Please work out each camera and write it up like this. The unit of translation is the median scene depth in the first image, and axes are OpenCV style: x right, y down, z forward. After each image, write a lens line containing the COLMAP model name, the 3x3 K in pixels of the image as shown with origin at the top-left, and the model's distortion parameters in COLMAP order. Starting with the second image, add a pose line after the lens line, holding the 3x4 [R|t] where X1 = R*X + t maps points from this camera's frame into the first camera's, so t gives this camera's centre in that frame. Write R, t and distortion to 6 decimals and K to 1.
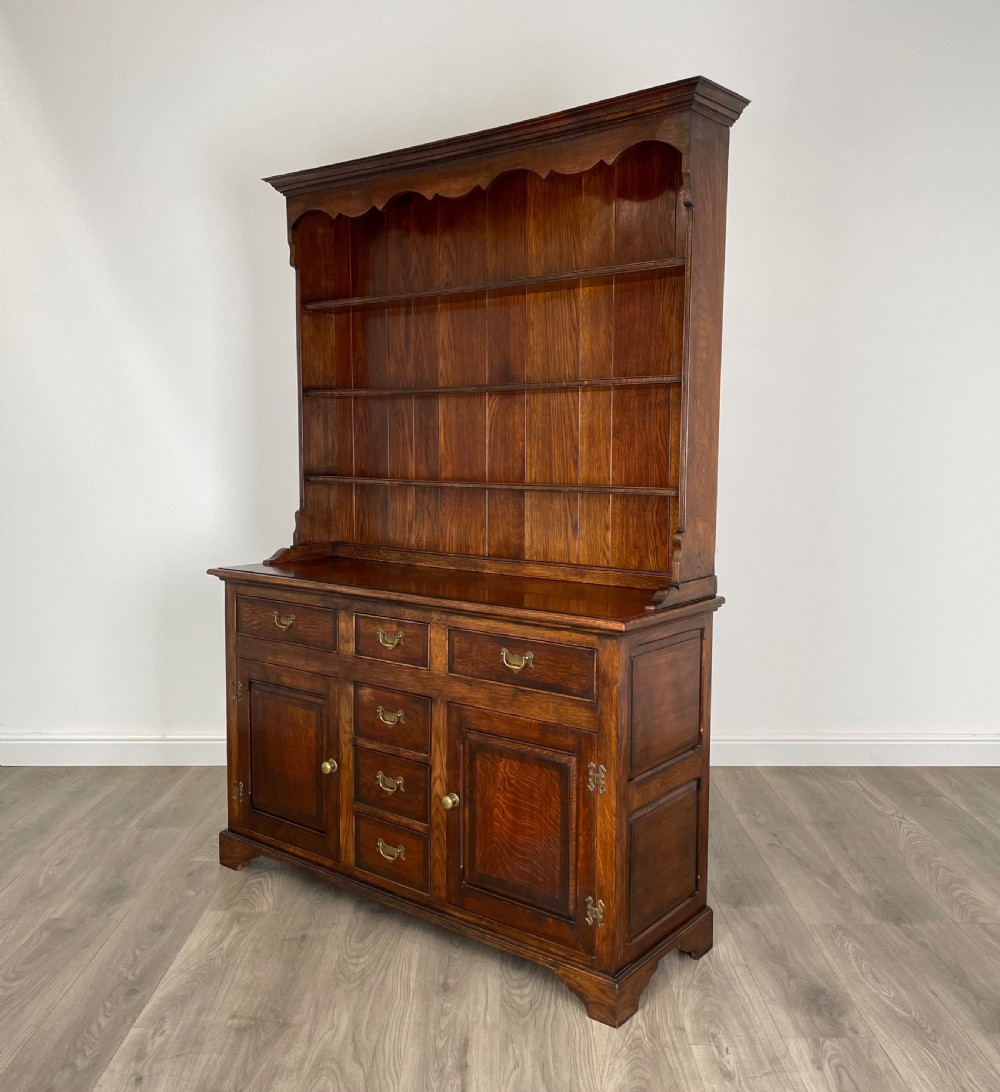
lens RADIAL K [[1011.5, 0, 505.9], [0, 1011.5, 542.7], [0, 0, 1]] dist [0.062794, -0.013614]
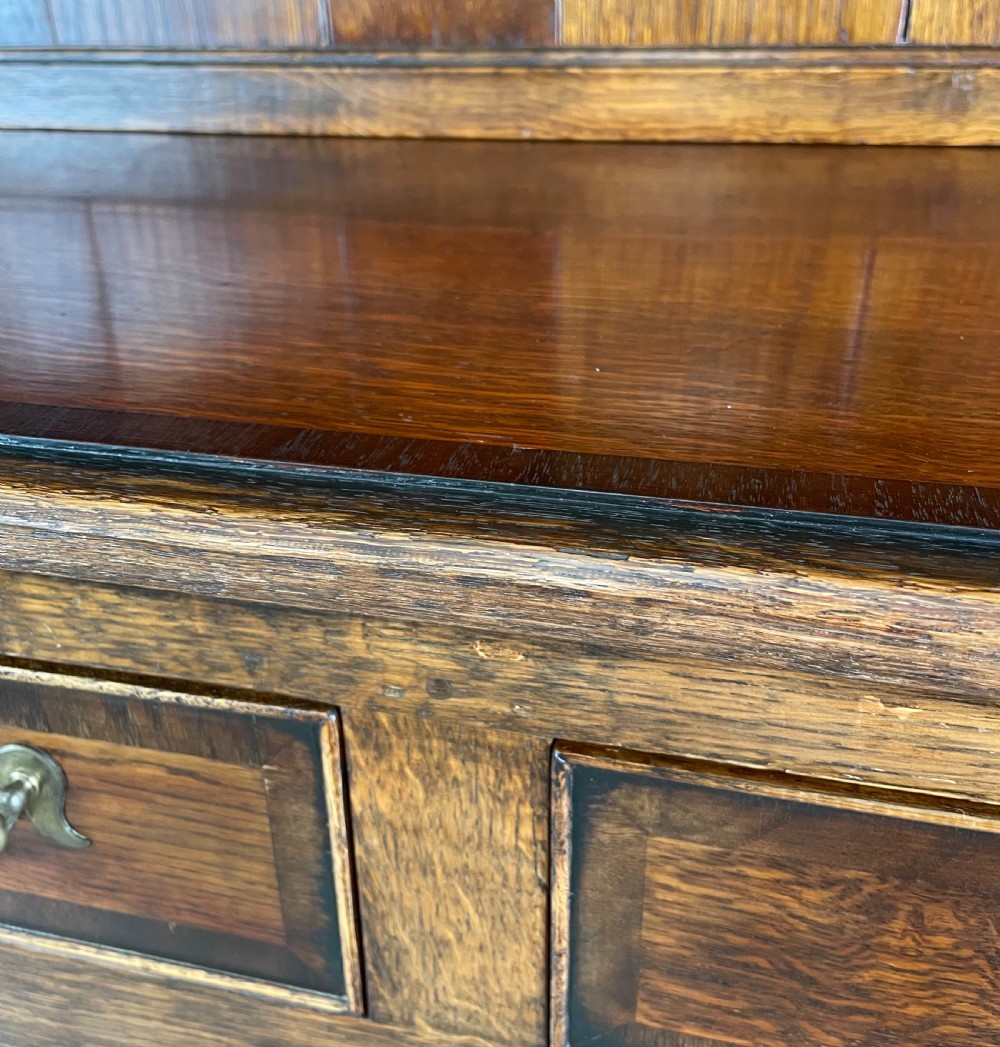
lens RADIAL K [[1023.7, 0, 498.8], [0, 1023.7, 509.3], [0, 0, 1]] dist [0.096919, -0.162024]
pose [[0.914584, -0.212581, 0.344013, -0.086138], [0.063784, 0.915867, 0.396383, 0.019883], [-0.399334, -0.340583, 0.851197, 0.858127]]
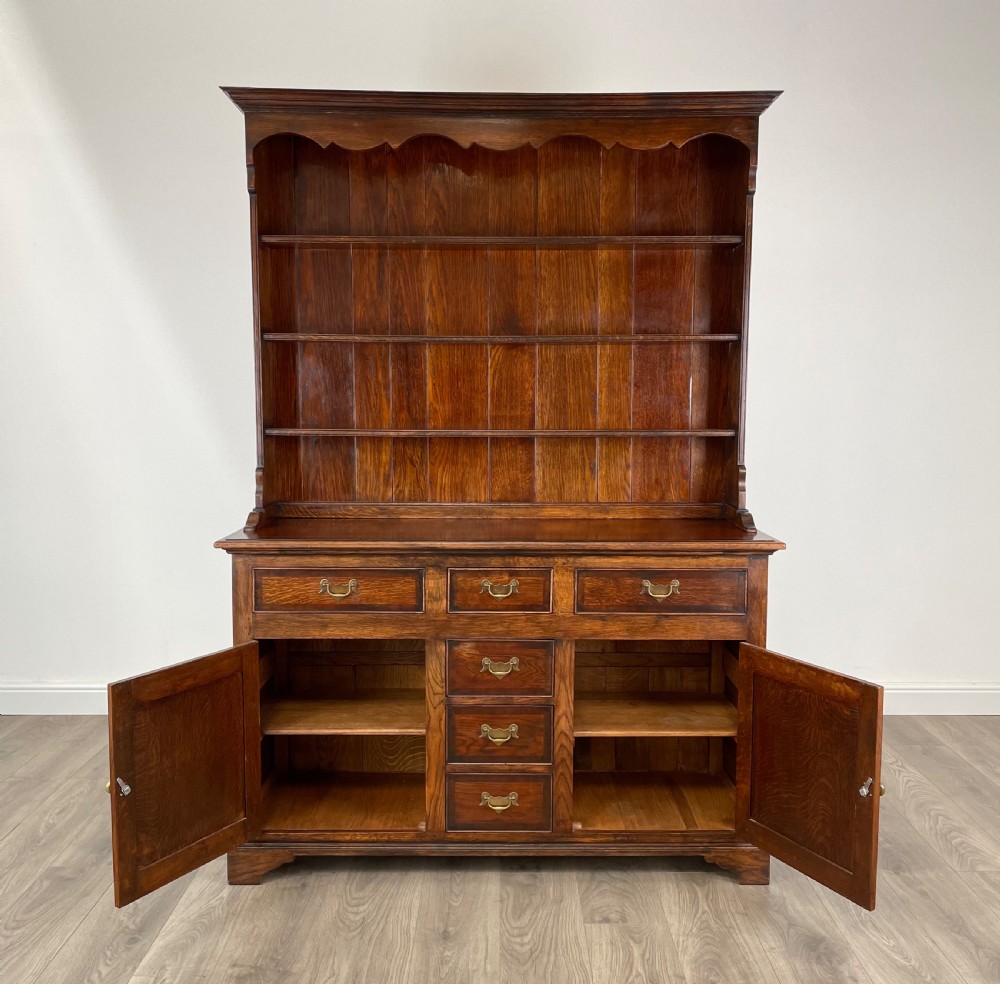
lens RADIAL K [[1016.7, 0, 500.0], [0, 1016.7, 492.0], [0, 0, 1]] dist [0.068617, -0.014435]
pose [[0.788809, -0.066668, 0.611012, -0.702541], [0.062156, 0.997656, 0.028613, -0.028746], [-0.611487, 0.015408, 0.791104, 0.198902]]
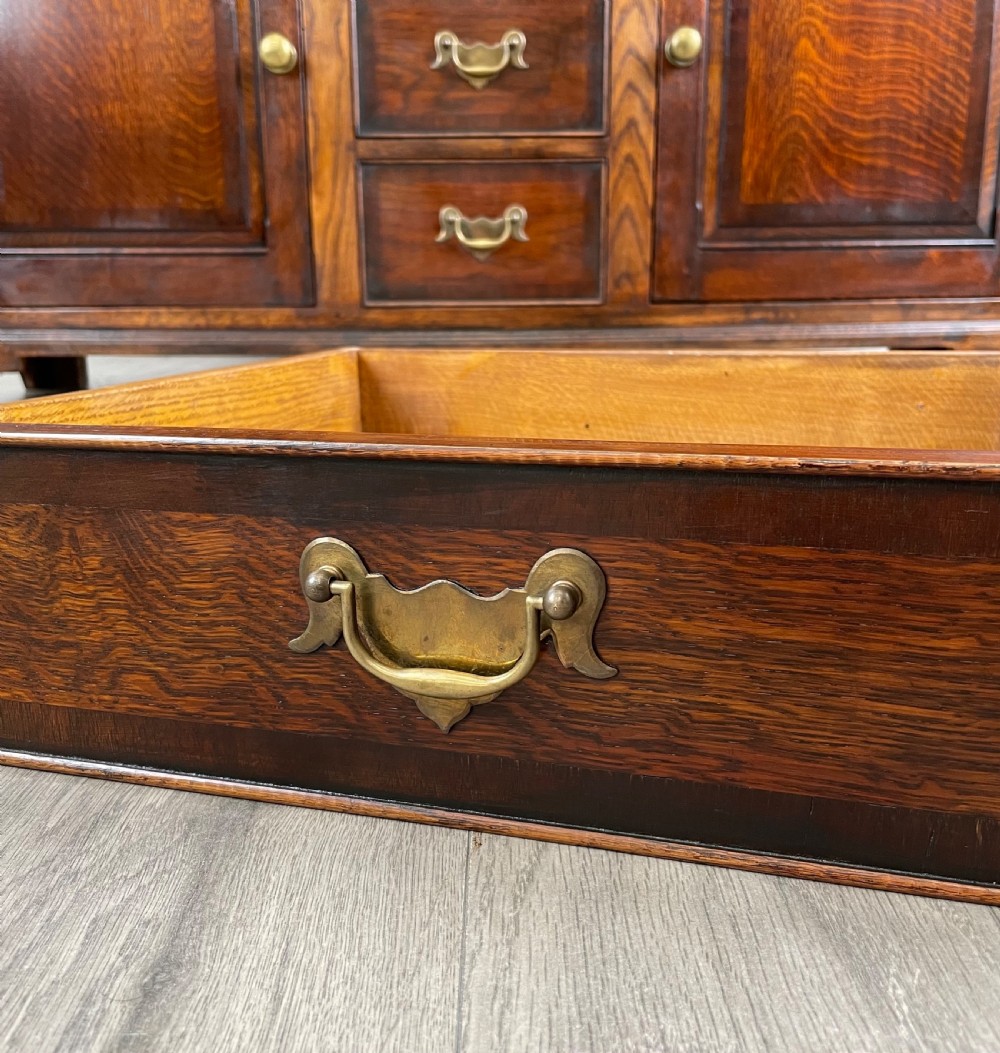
lens RADIAL K [[1029.5, 0, 498.8], [0, 1029.5, 512.2], [0, 0, 1]] dist [0.096919, -0.162024]
pose [[0.788325, -0.152688, 0.596012, -0.387623], [0.073072, 0.985096, 0.155714, 0.351044], [-0.610904, -0.079201, 0.787733, 0.634559]]
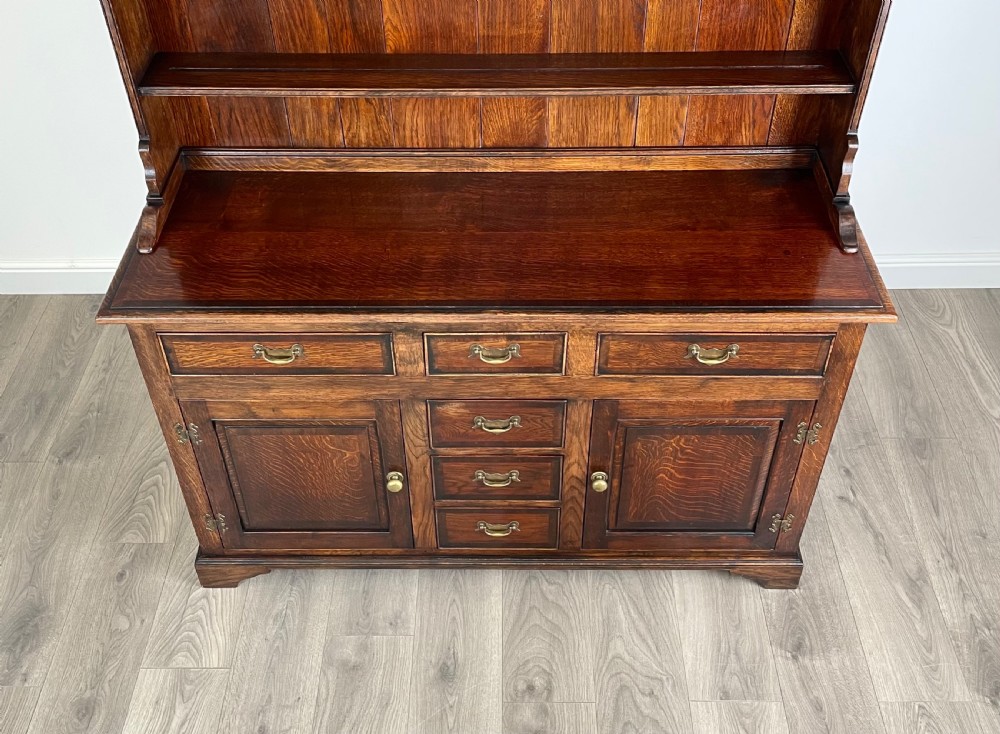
lens RADIAL K [[1039.8, 0, 495.6], [0, 1039.8, 284.6], [0, 0, 1]] dist [0.076003, -0.014200]
pose [[0.794162, -0.415299, 0.443660, -0.420302], [0.074155, 0.790825, 0.607533, -0.397517], [-0.603165, -0.449580, 0.658840, 0.506575]]
